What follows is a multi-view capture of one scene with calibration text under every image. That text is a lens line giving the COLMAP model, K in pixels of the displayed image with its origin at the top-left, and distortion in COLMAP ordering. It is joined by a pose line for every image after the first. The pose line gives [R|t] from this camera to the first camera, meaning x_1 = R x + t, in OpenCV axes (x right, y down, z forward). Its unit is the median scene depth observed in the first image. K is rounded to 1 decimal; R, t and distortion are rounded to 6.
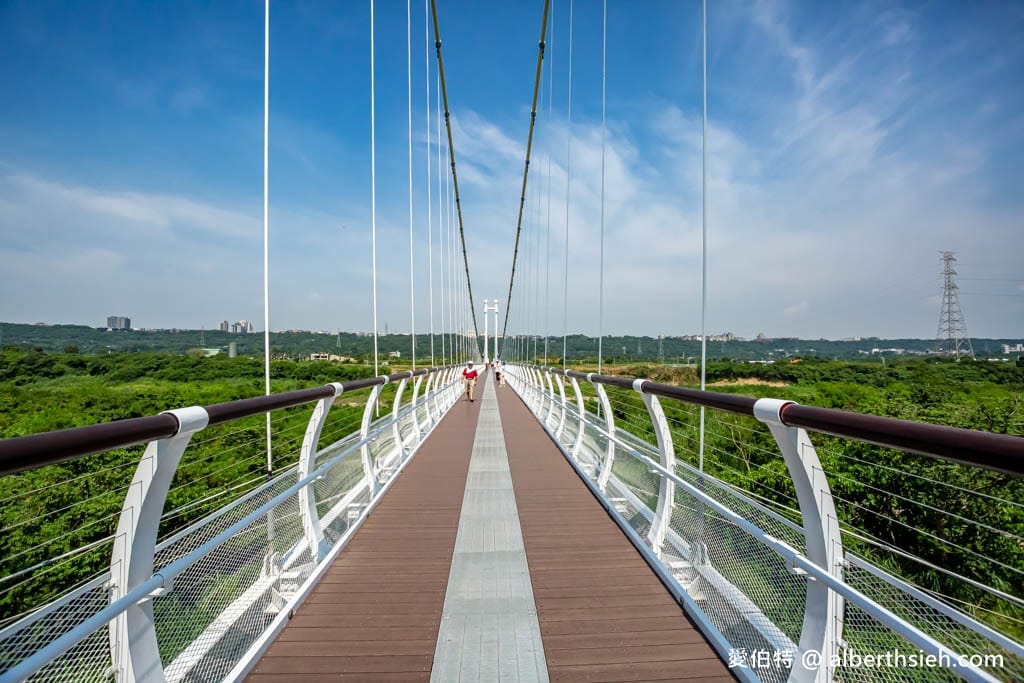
lens RADIAL K [[930.8, 0, 512.0], [0, 930.8, 341.5], [0, 0, 1]] dist [-0.009329, 0.002724]
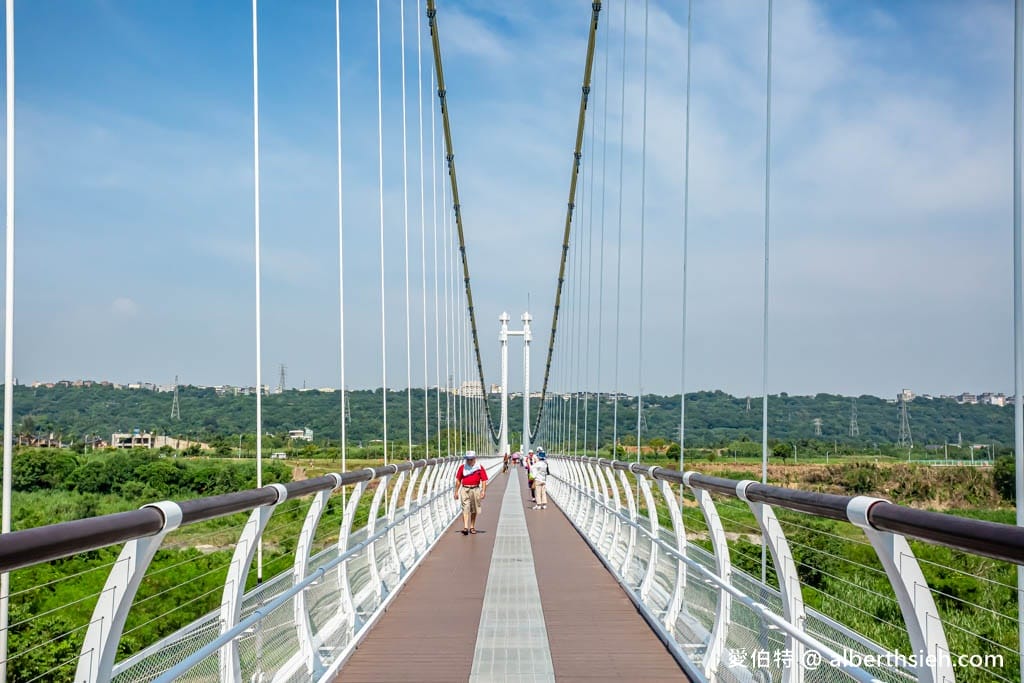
lens RADIAL K [[795.5, 0, 496.7], [0, 795.5, 340.4], [0, 0, 1]] dist [0.047962, 0.002159]
pose [[0.999072, -0.003185, -0.042942, -0.015025], [-0.001639, 0.993725, -0.111835, 0.011305], [0.043029, 0.111801, 0.992799, 0.613326]]
